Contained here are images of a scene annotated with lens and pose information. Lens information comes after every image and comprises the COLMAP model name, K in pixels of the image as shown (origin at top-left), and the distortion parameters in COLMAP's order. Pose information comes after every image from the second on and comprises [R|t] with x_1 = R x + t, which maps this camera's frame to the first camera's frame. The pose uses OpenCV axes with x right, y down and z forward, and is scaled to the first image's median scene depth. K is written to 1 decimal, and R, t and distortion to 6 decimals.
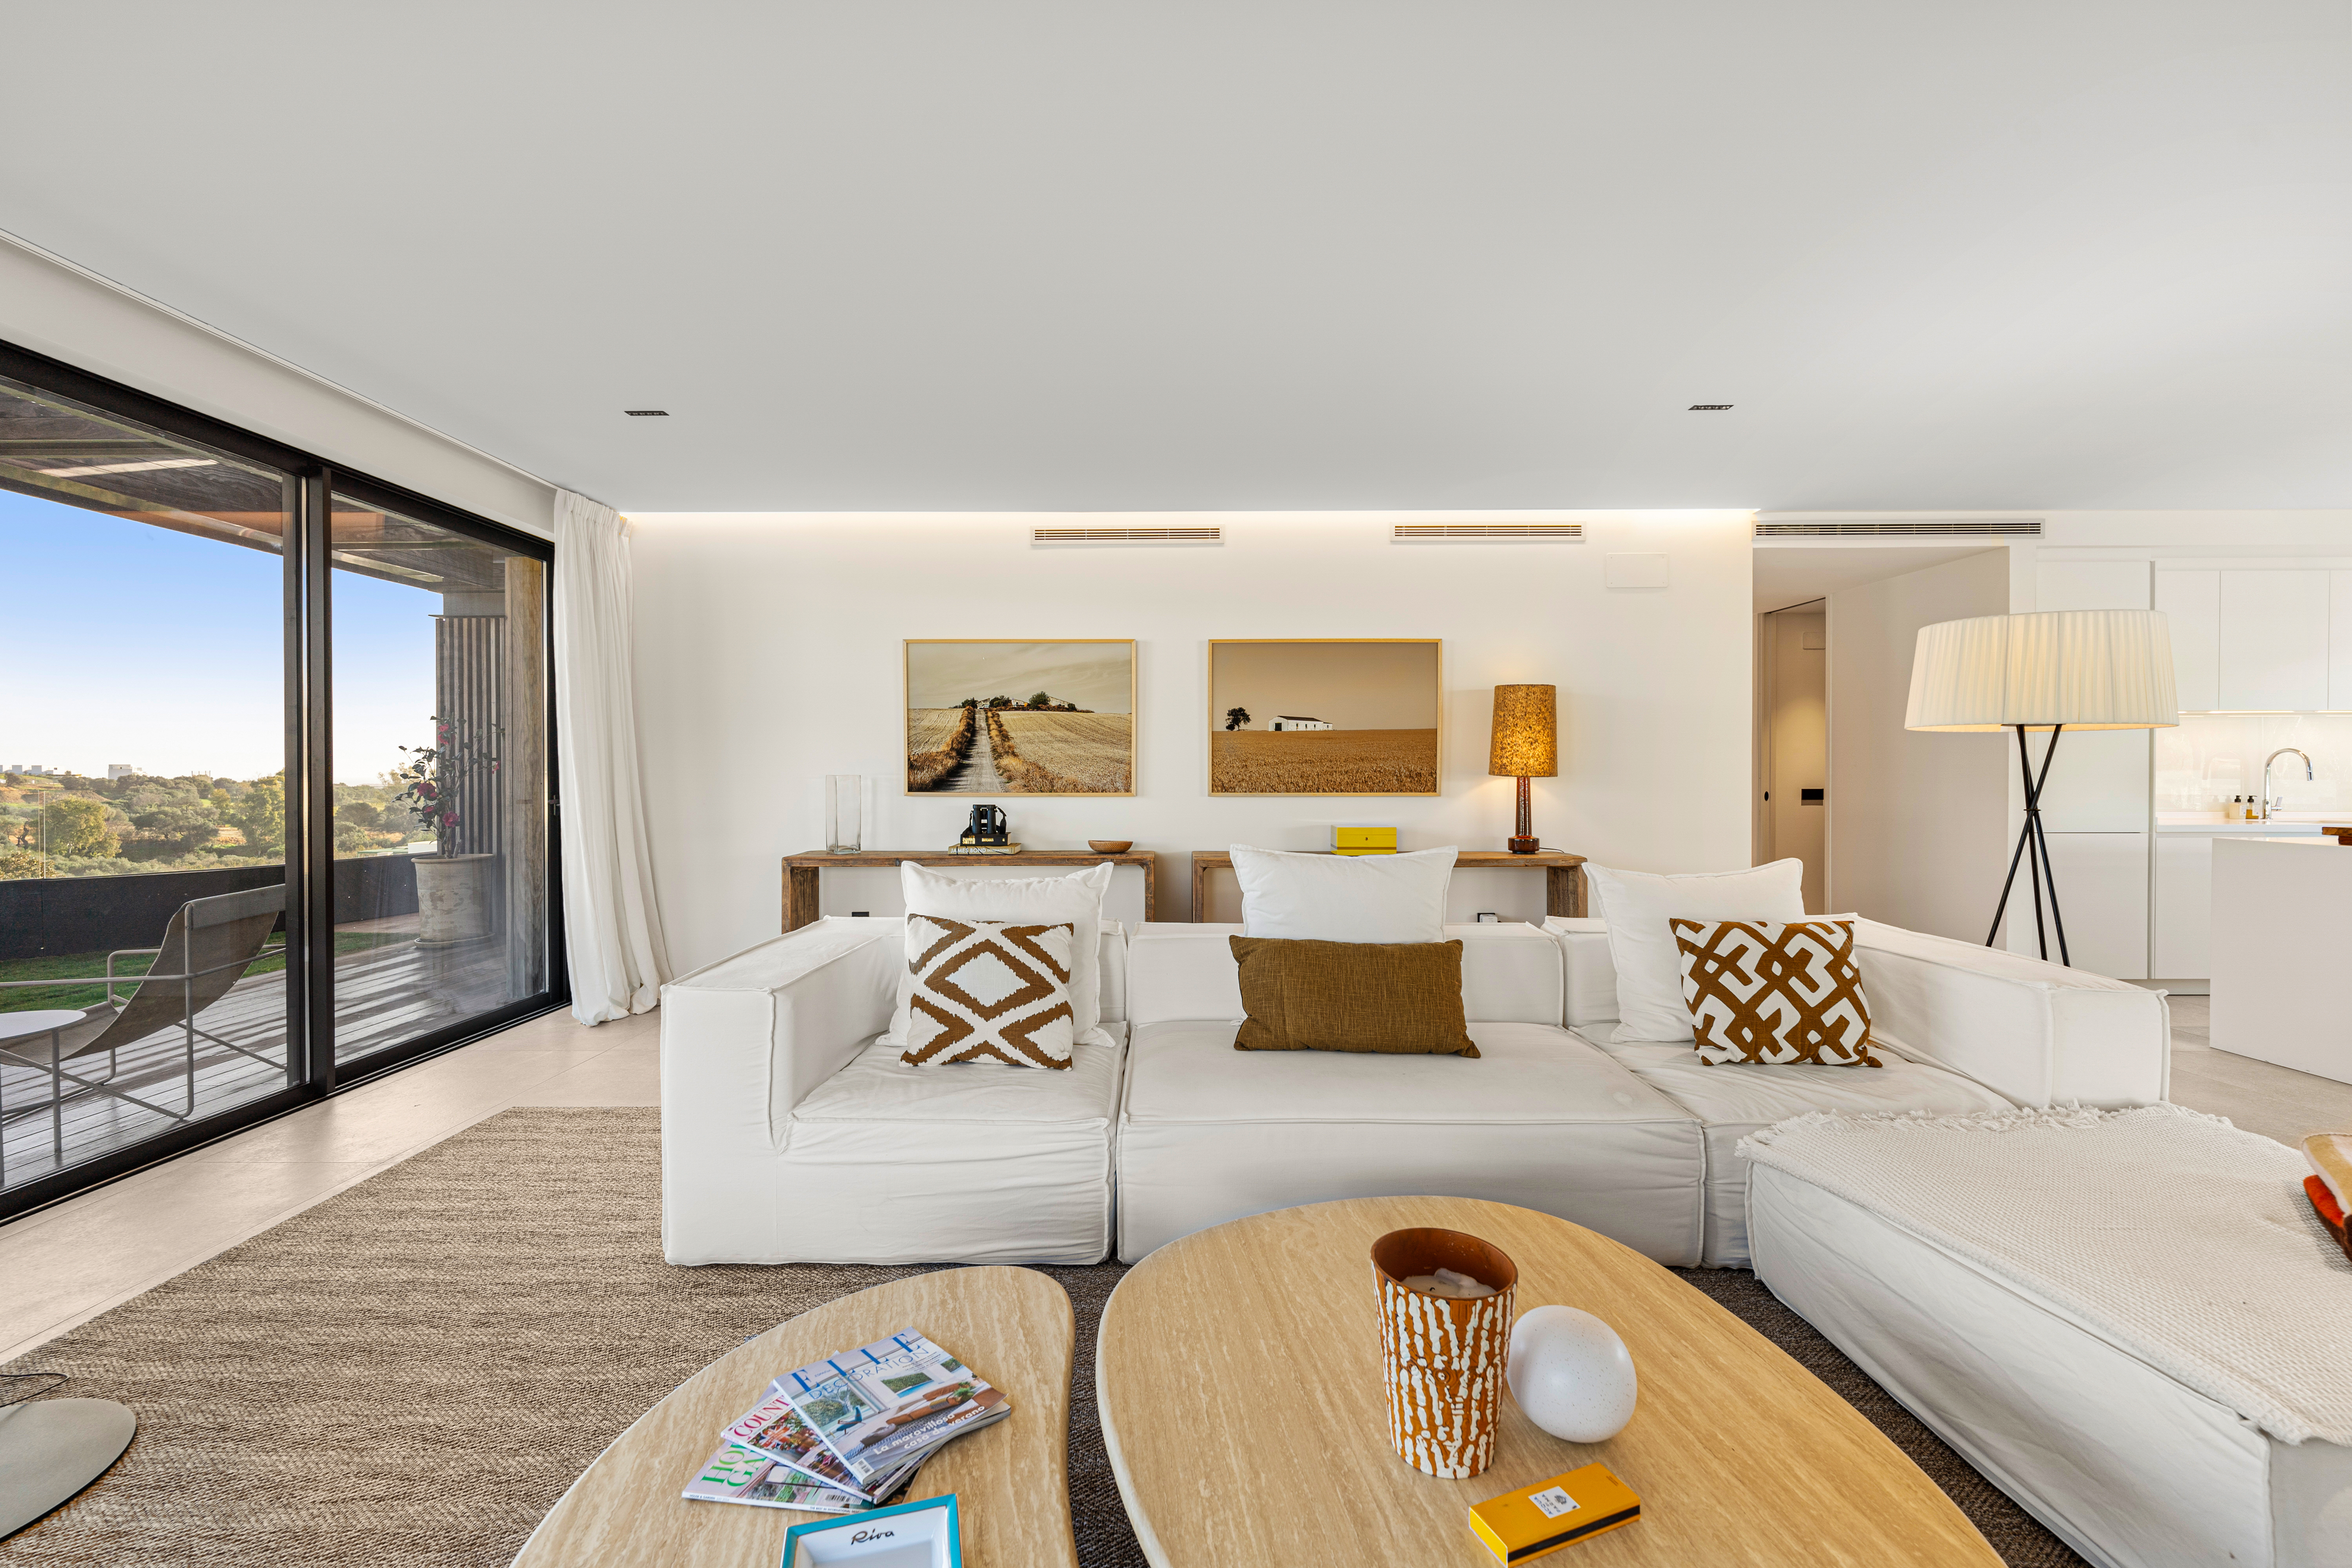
lens RADIAL K [[960.2, 0, 1166.0], [0, 960.2, 787.1], [0, 0, 1]] dist [0.000387, -0.000494]
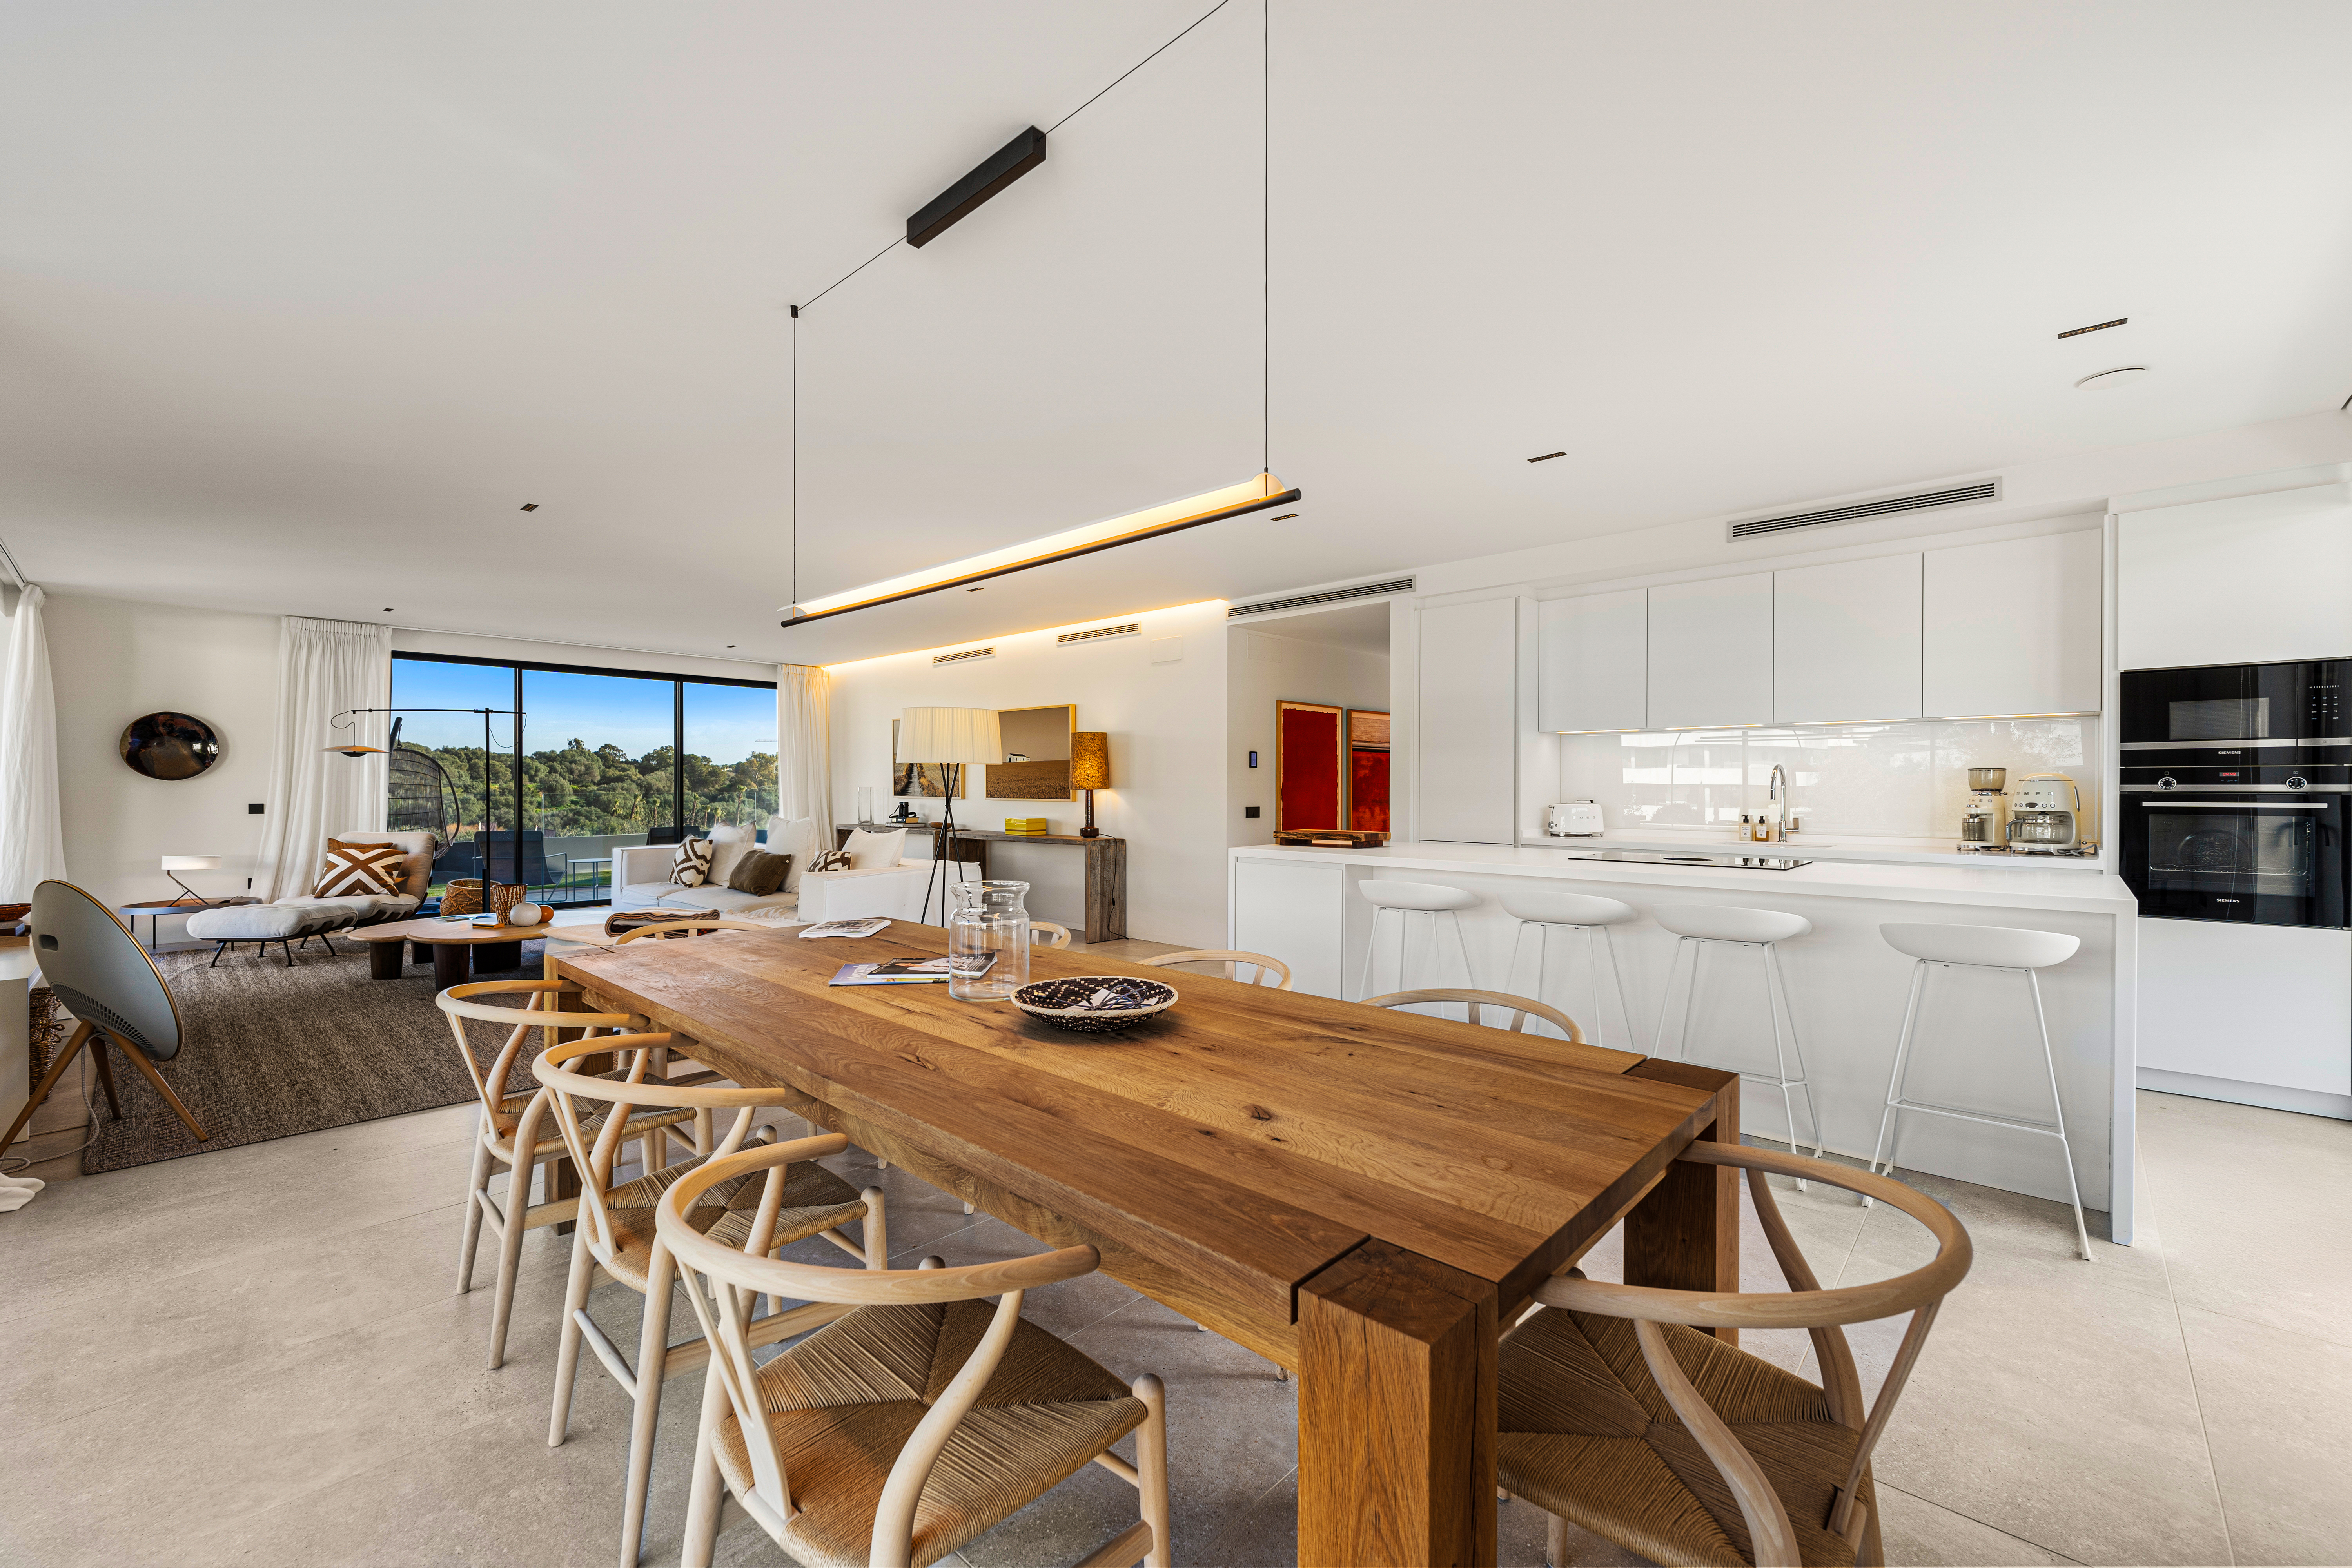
lens RADIAL K [[957.5, 0, 1163.0], [0, 957.5, 791.6], [0, 0, 1]] dist [-0.000540, 0.000088]
pose [[0.732634, 0.007012, -0.680586, 1.512976], [-0.013563, 0.999899, -0.004299, -0.002090], [0.680487, 0.012380, 0.732655, -0.077052]]
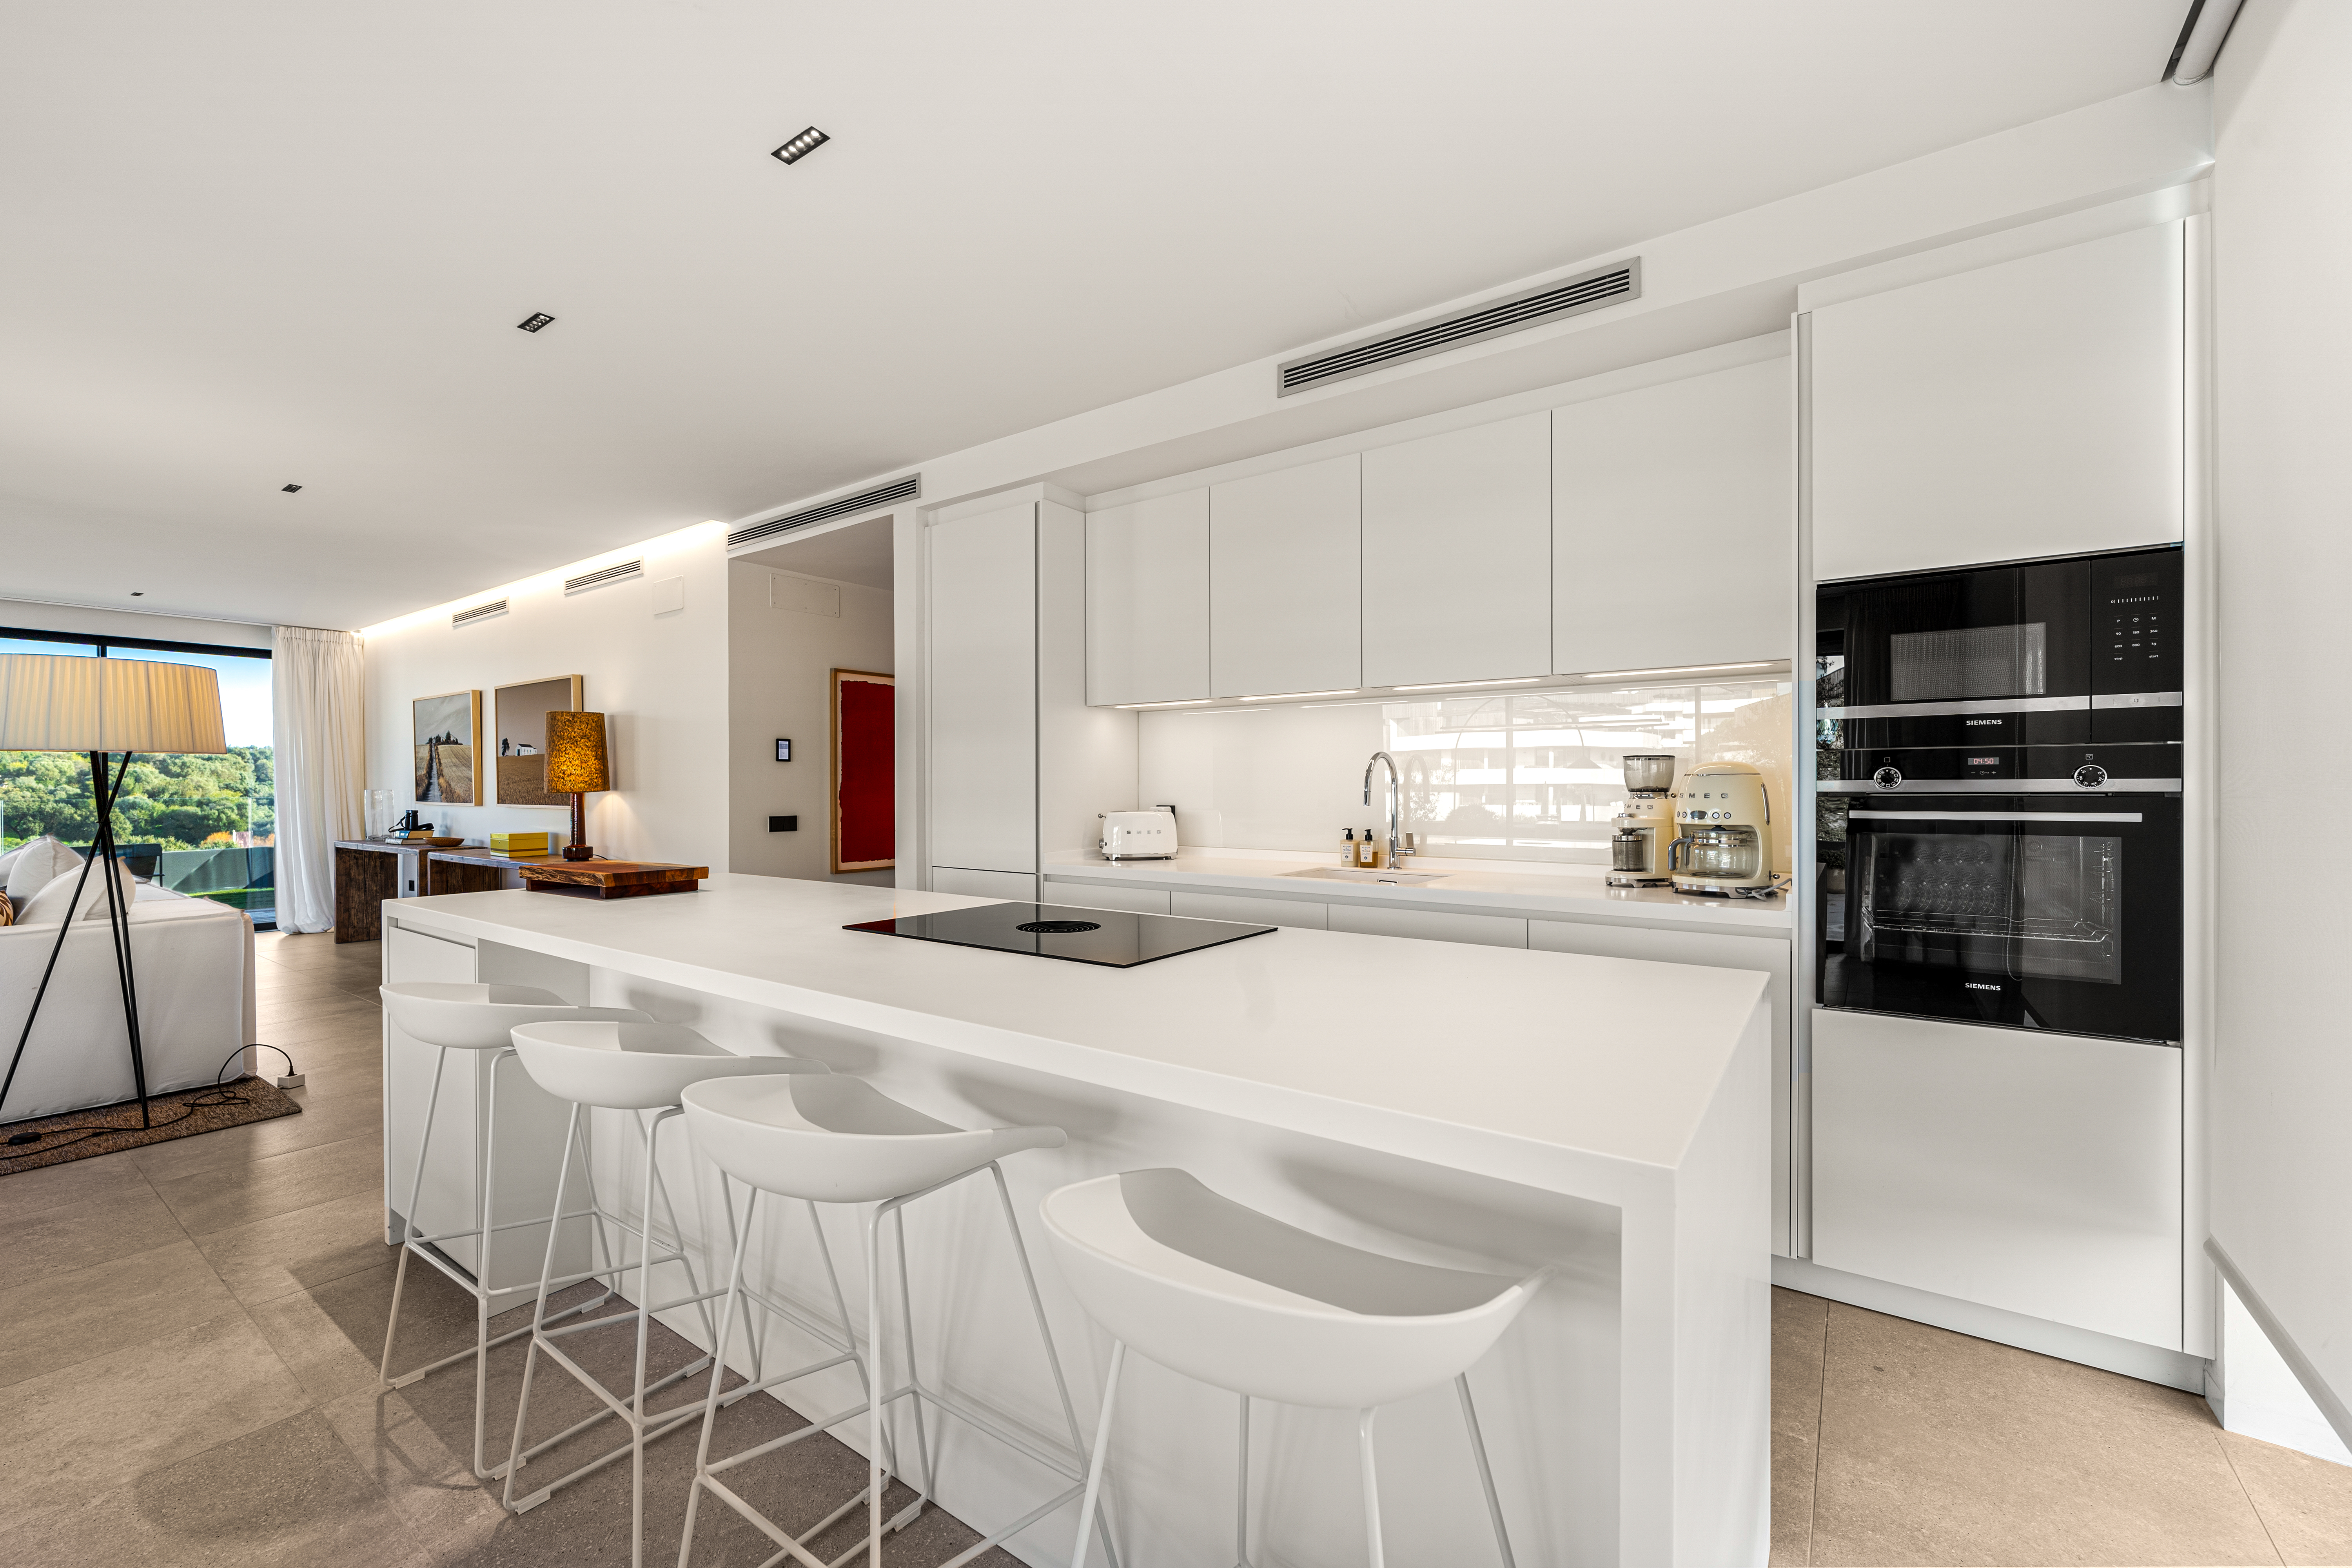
lens RADIAL K [[960.2, 0, 1166.0], [0, 960.2, 787.1], [0, 0, 1]] dist [0.000387, -0.000494]
pose [[0.809518, 0.000783, -0.587094, 1.571274], [-0.009257, 0.999892, -0.011431, -0.010578], [0.587022, 0.014688, 0.809438, 0.482762]]
